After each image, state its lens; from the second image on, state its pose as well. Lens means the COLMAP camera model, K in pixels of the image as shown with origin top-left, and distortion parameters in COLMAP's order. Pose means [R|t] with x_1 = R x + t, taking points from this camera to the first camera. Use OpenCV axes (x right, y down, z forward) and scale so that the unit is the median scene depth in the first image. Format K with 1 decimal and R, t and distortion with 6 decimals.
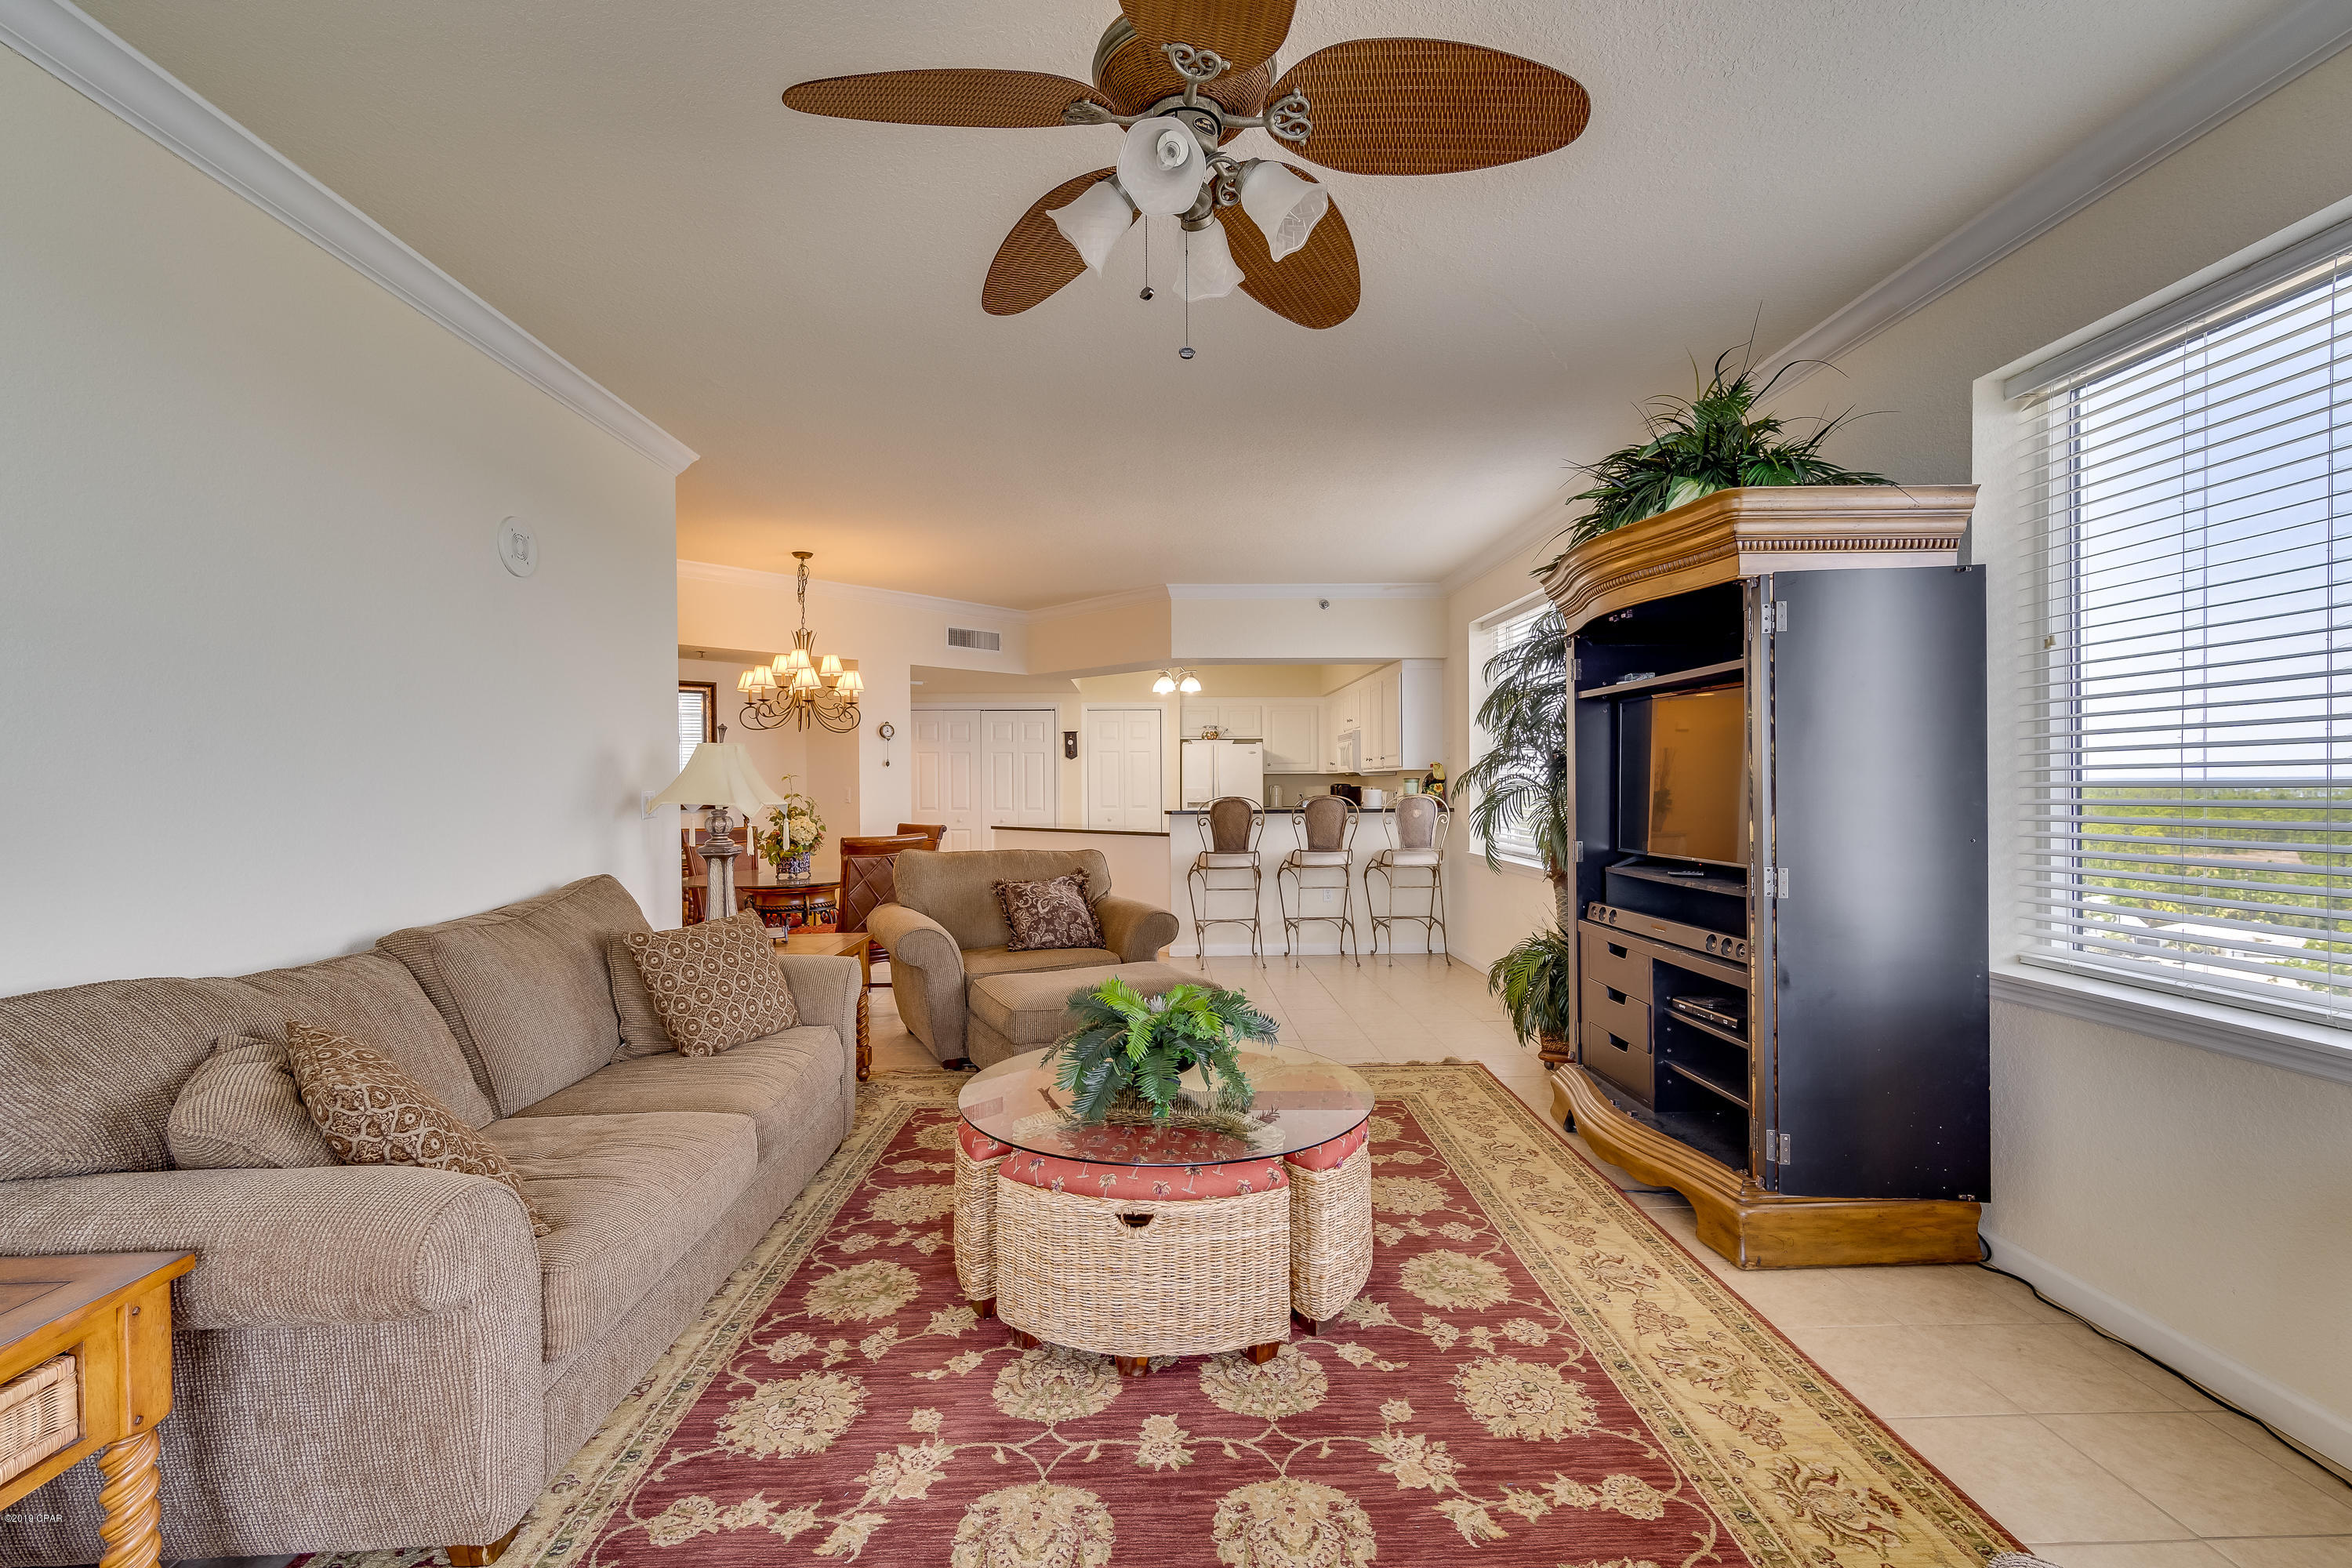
lens RADIAL K [[1022.5, 0, 1179.6], [0, 1022.5, 773.9], [0, 0, 1]] dist [0.001009, 0.000249]
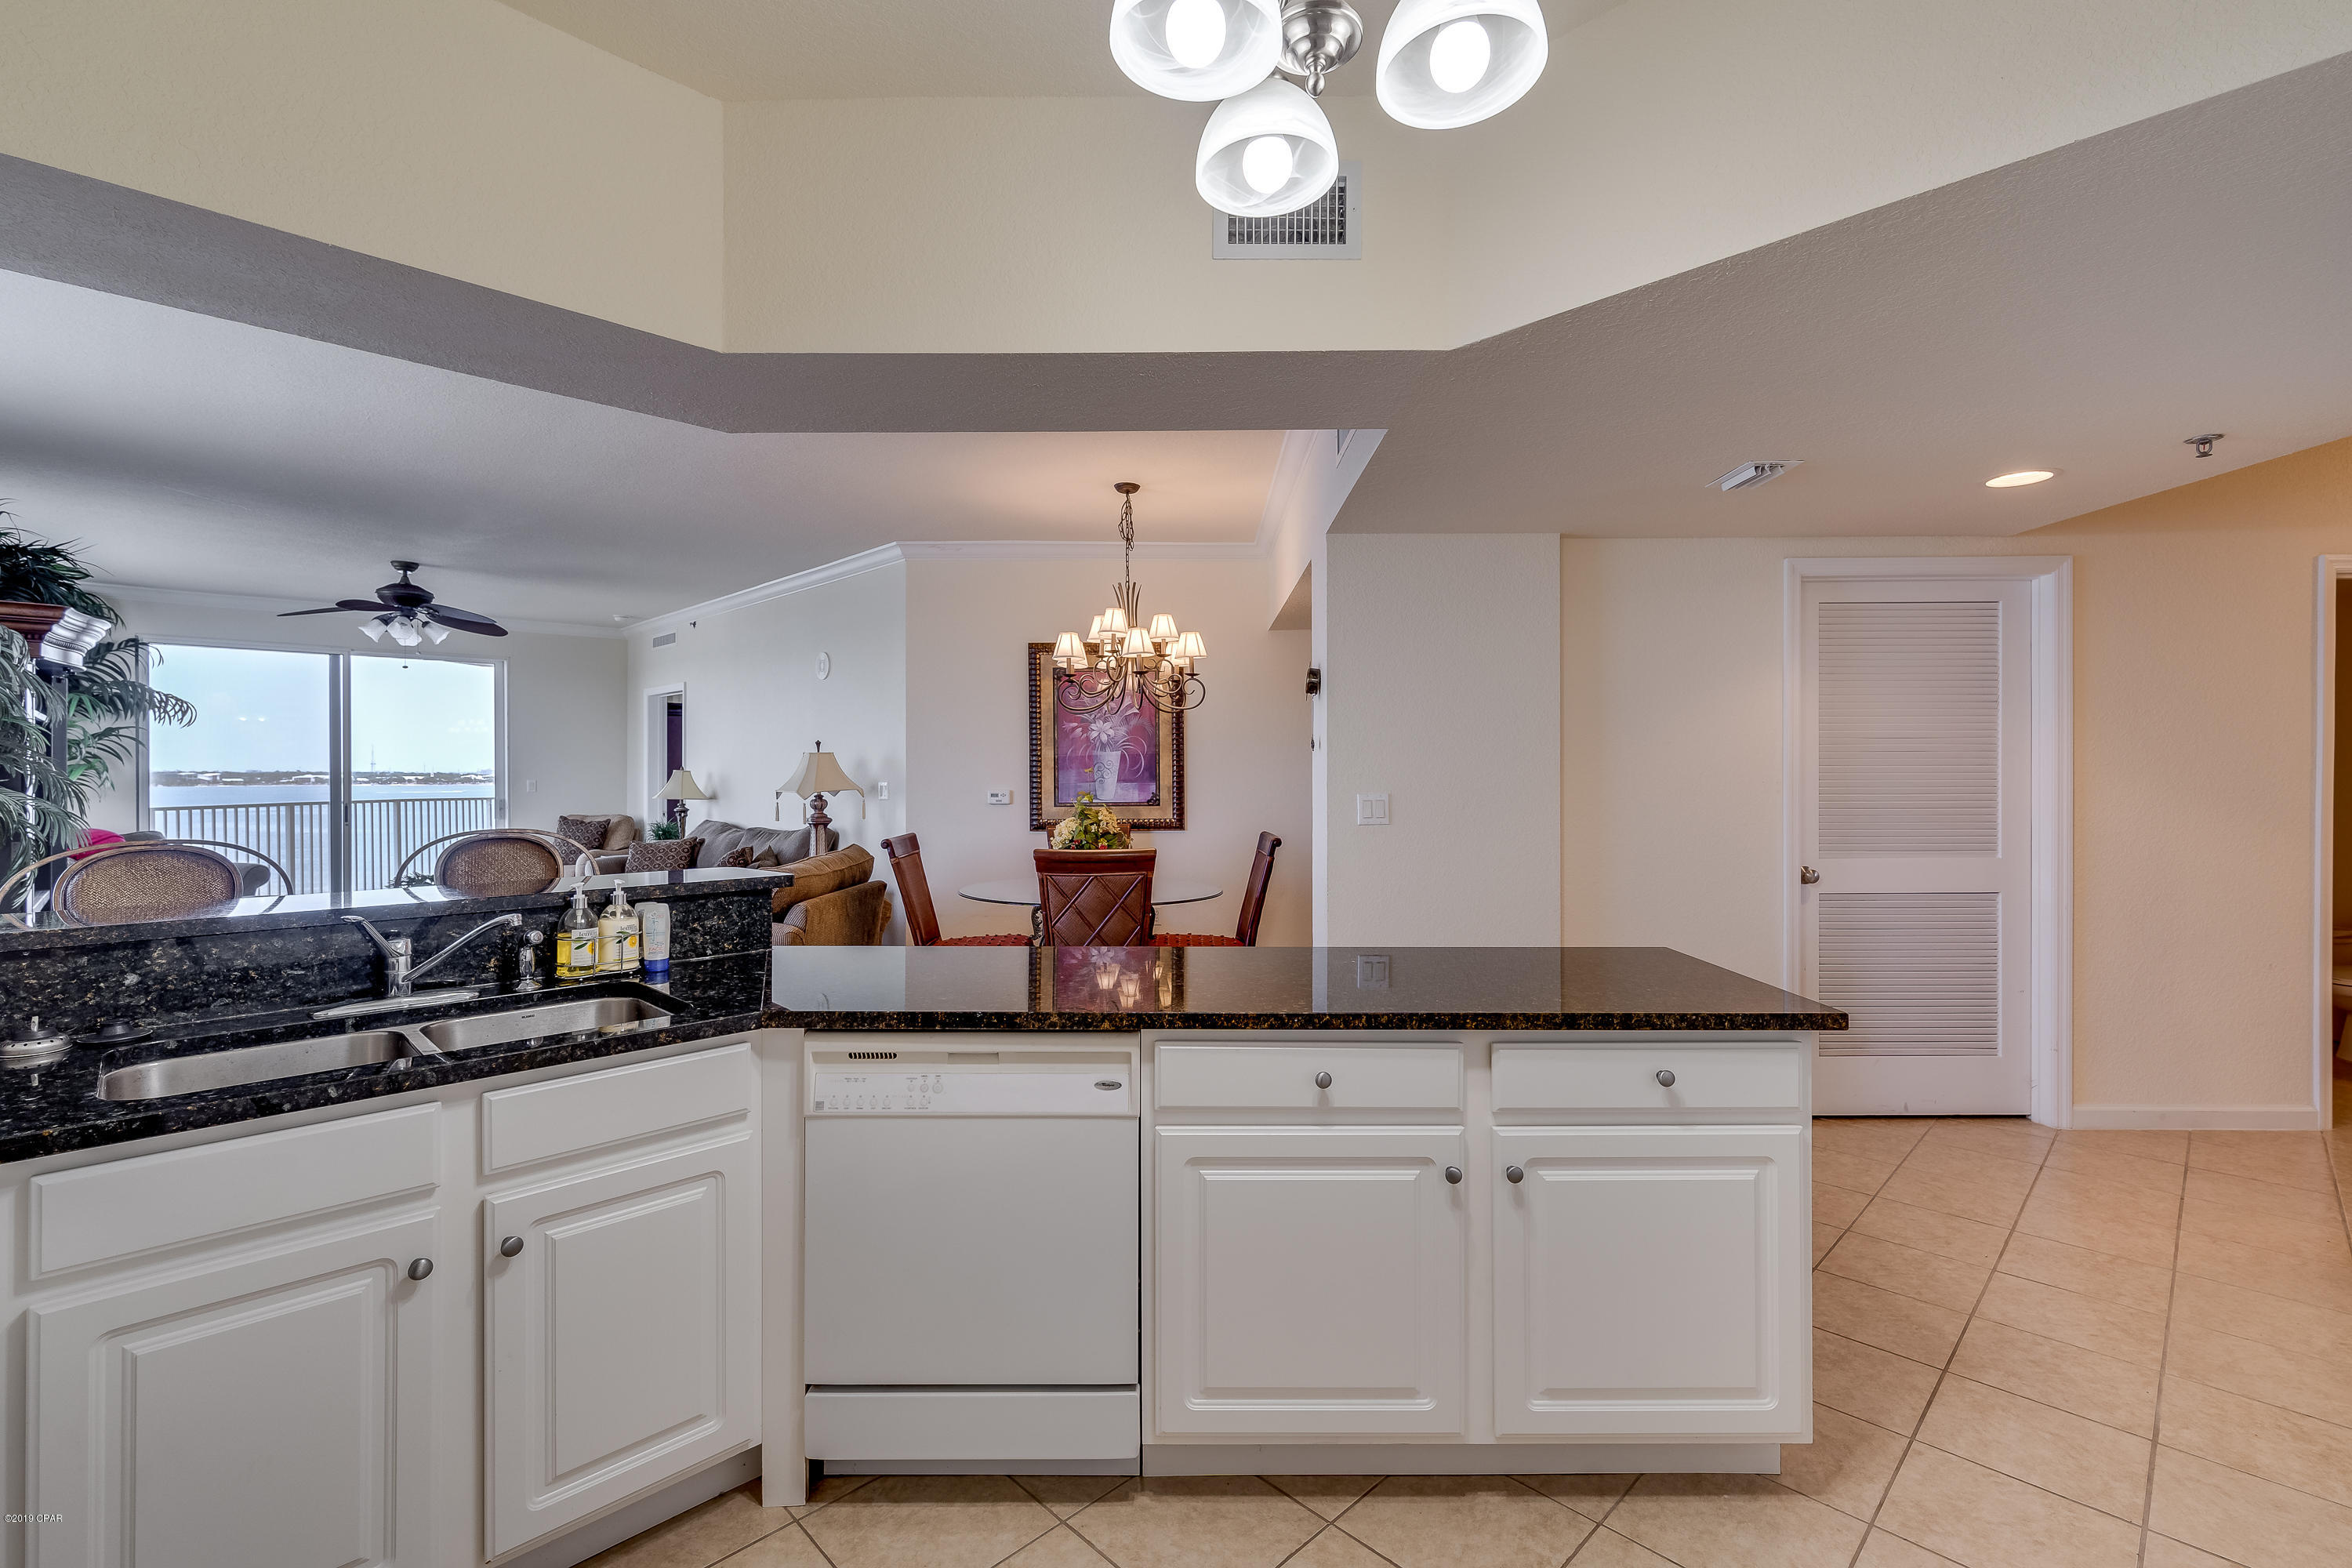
lens RADIAL K [[1022.5, 0, 1179.6], [0, 1022.5, 773.9], [0, 0, 1]] dist [0.001009, 0.000249]
pose [[-0.729373, 0.012074, -0.684009, 0.325582], [0.011444, 0.999920, 0.005448, 0.000562], [0.684020, -0.003854, -0.729453, 3.666688]]
